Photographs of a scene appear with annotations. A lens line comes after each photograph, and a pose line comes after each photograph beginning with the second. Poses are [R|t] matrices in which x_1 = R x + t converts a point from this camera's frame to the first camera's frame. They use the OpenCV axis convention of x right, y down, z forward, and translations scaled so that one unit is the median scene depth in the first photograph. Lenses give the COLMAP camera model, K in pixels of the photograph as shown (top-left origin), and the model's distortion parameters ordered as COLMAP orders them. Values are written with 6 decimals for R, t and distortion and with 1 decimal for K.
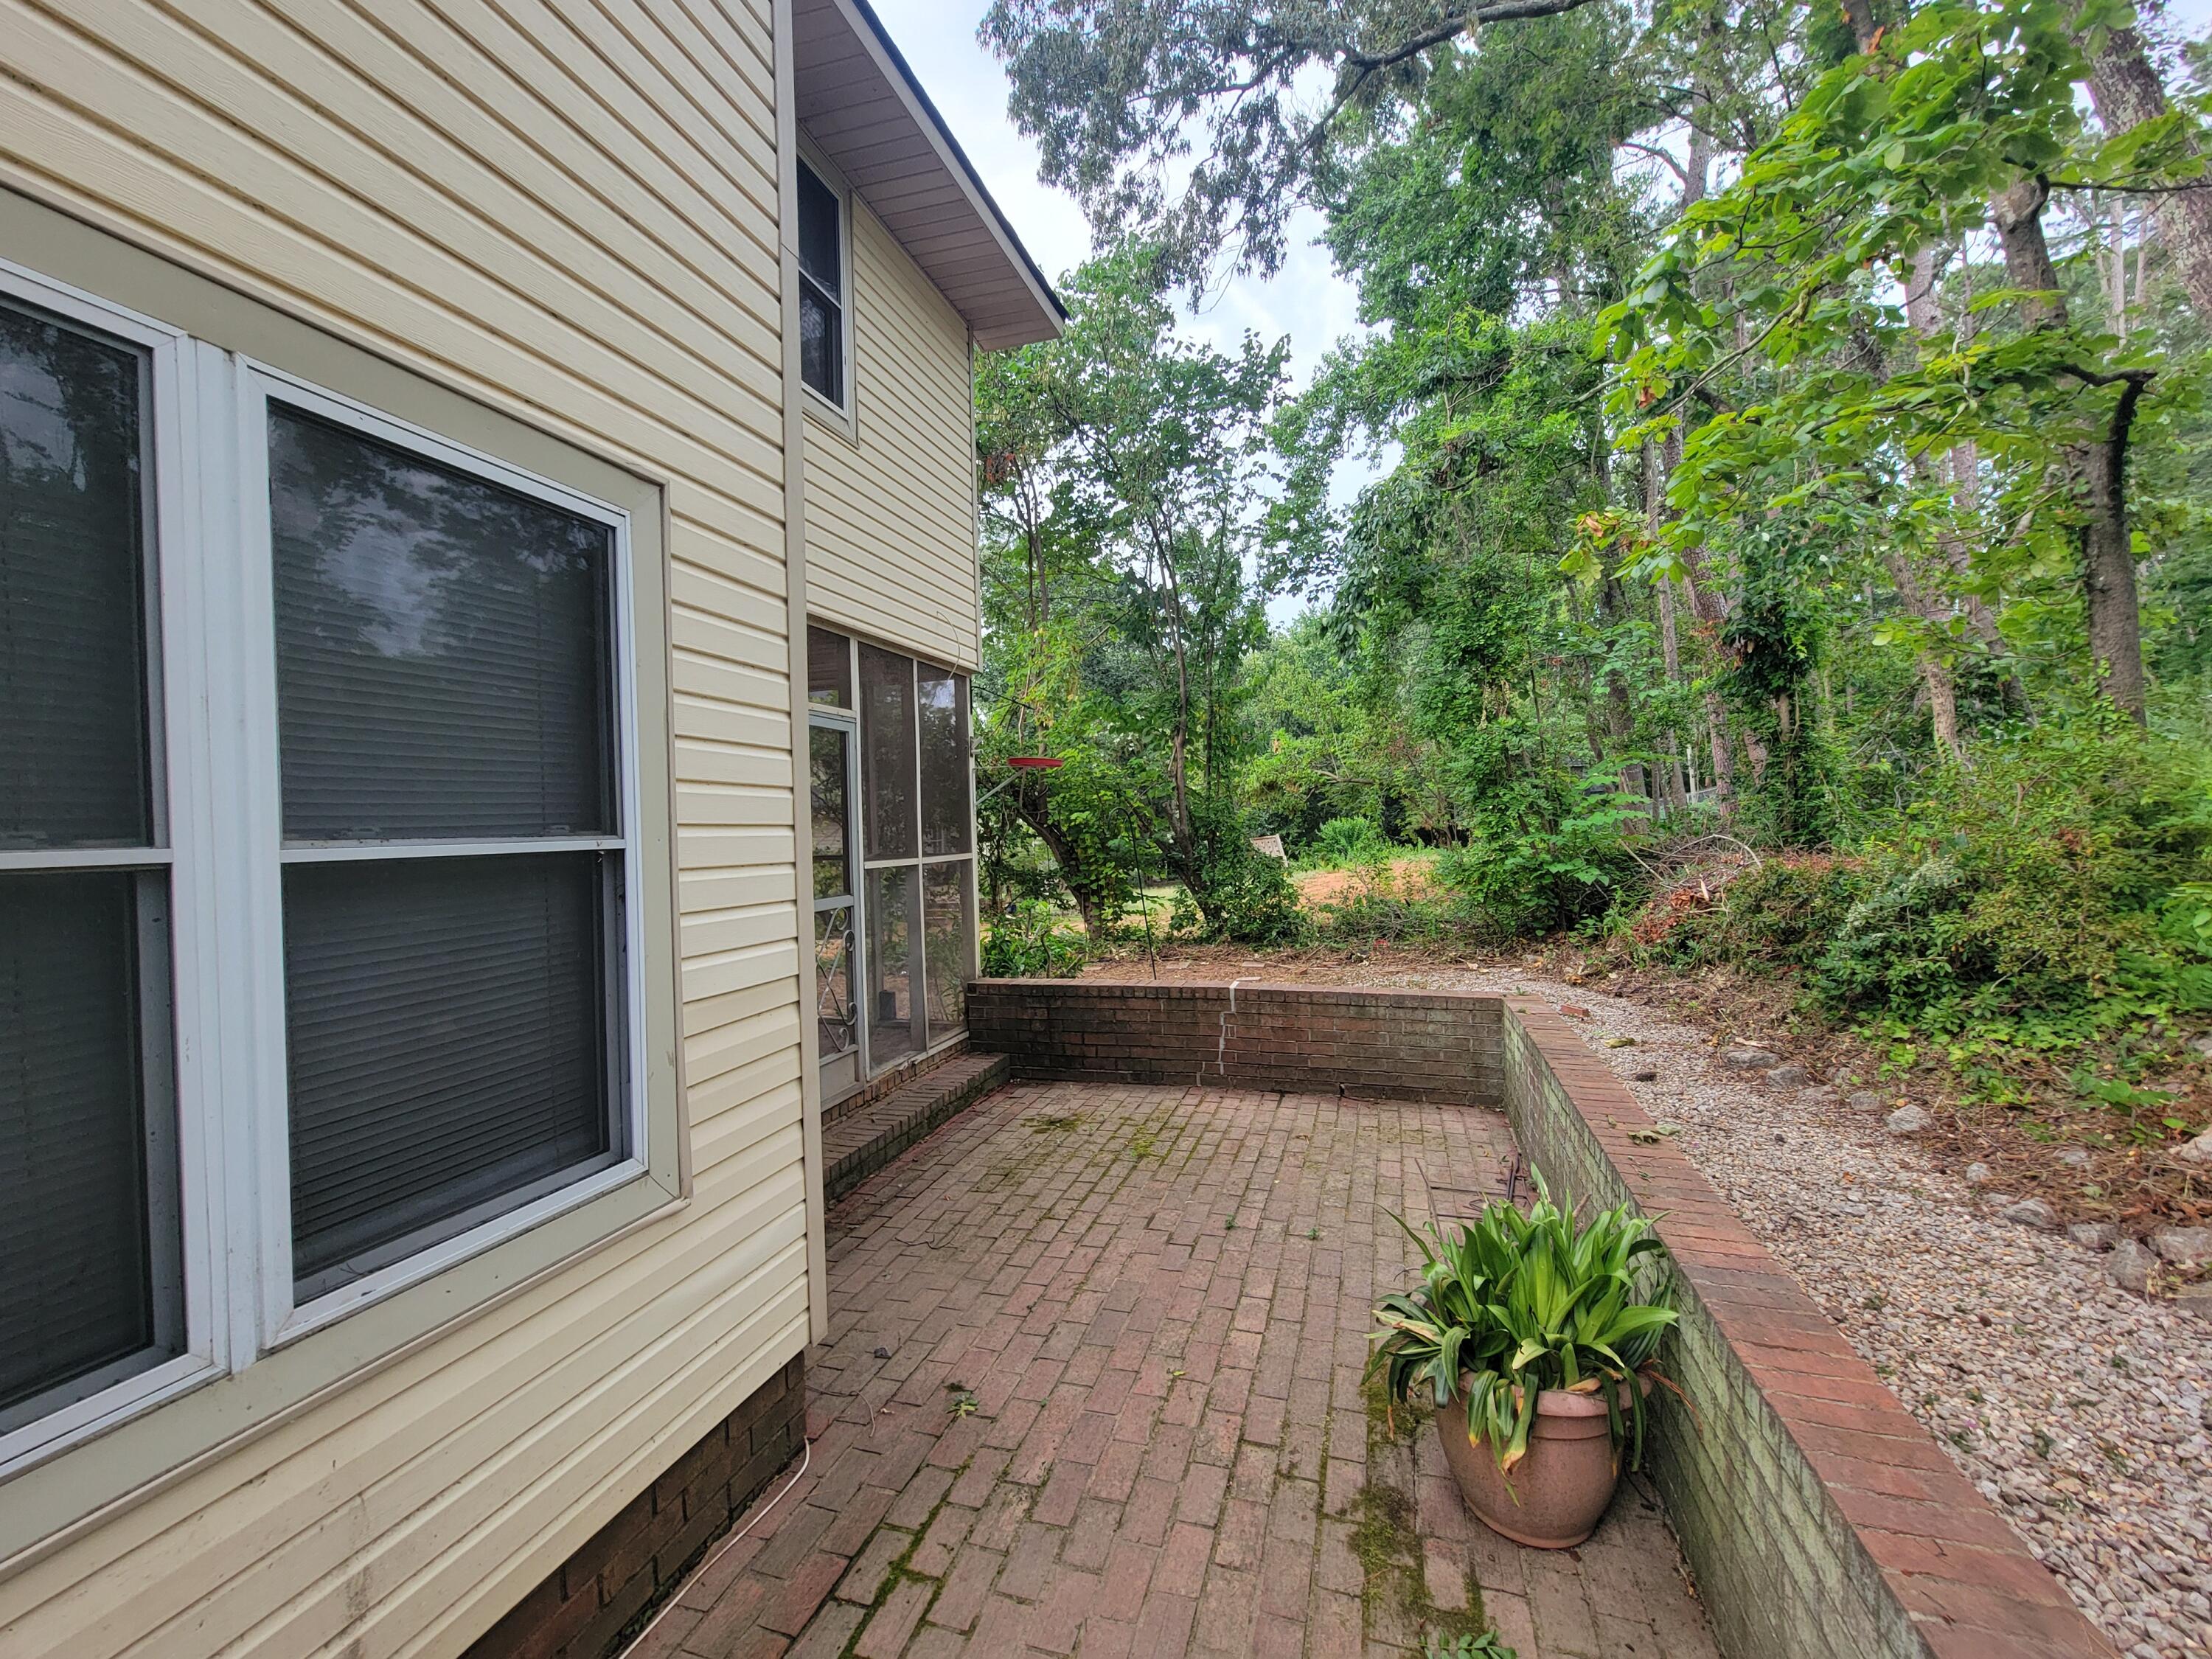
lens RADIAL K [[905.0, 0, 1104.9], [0, 905.0, 839.9], [0, 0, 1]] dist [-0.007670, 0.001657]
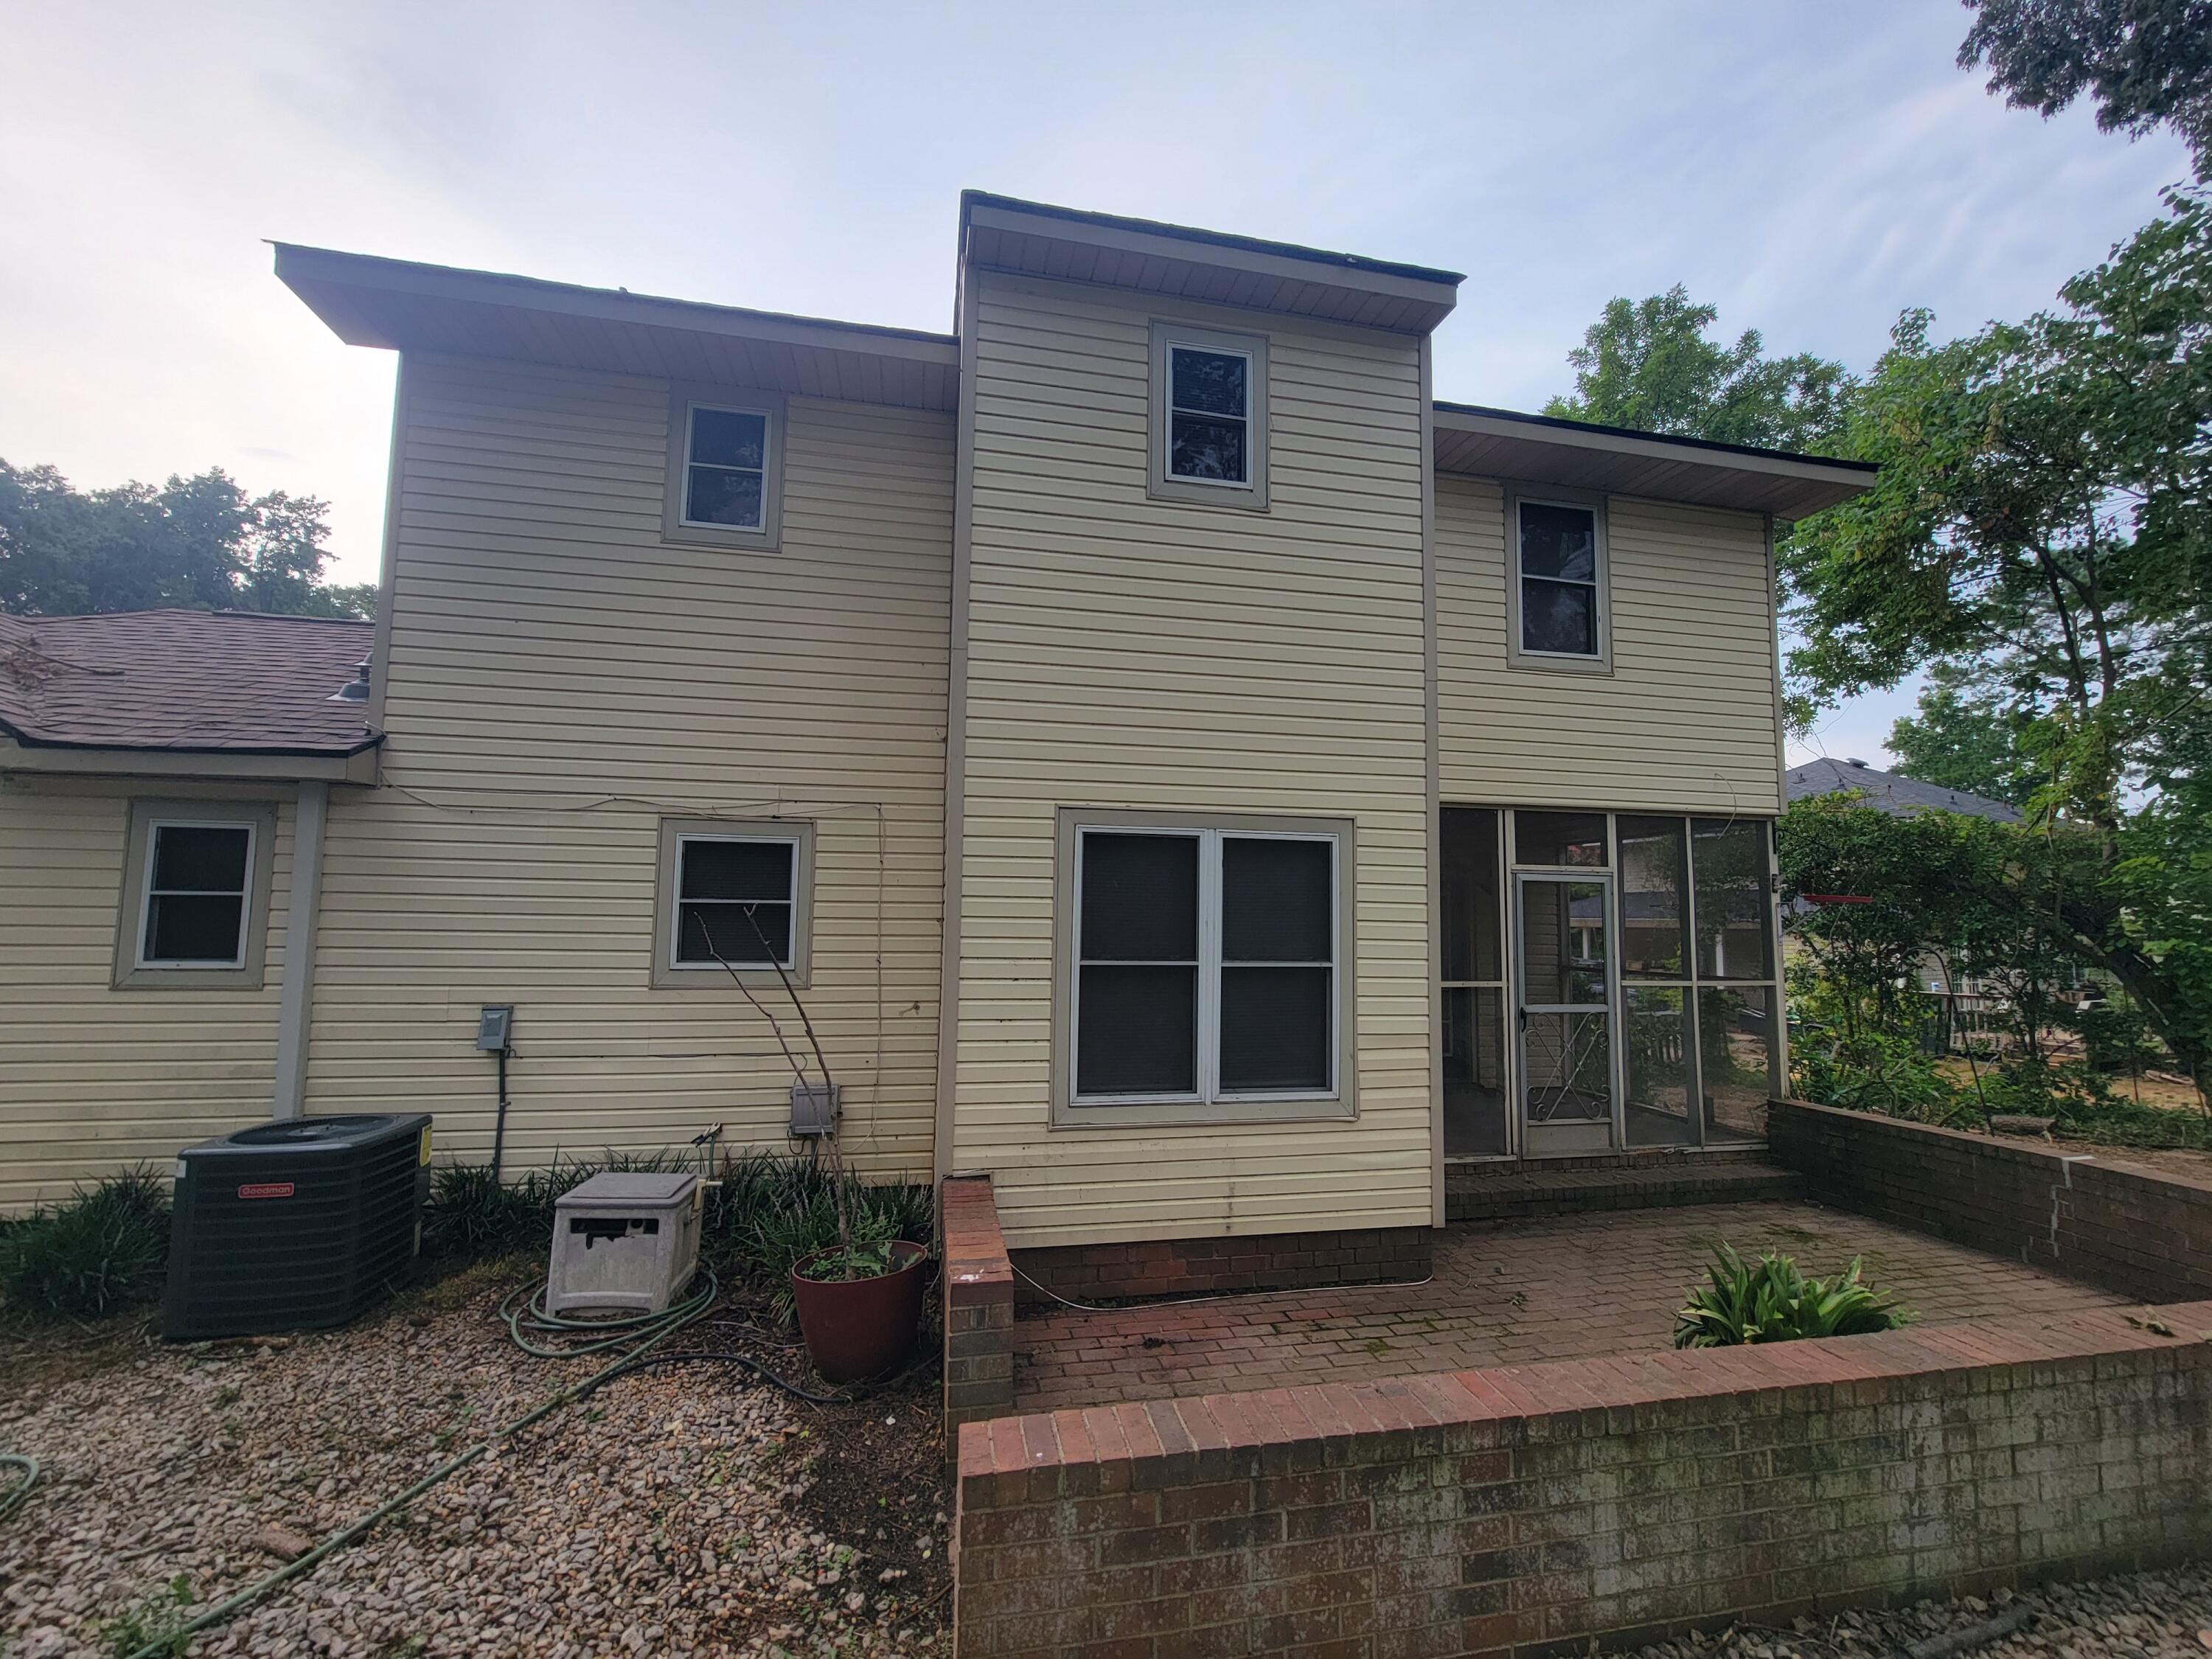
lens RADIAL K [[905.0, 0, 1109.4], [0, 905.0, 835.1], [0, 0, 1]] dist [-0.007670, 0.001657]
pose [[0.482062, -0.050897, -0.874657, 0.336900], [-0.041659, 0.995851, -0.080909, -0.030762], [0.875146, 0.075440, 0.477942, -0.189943]]
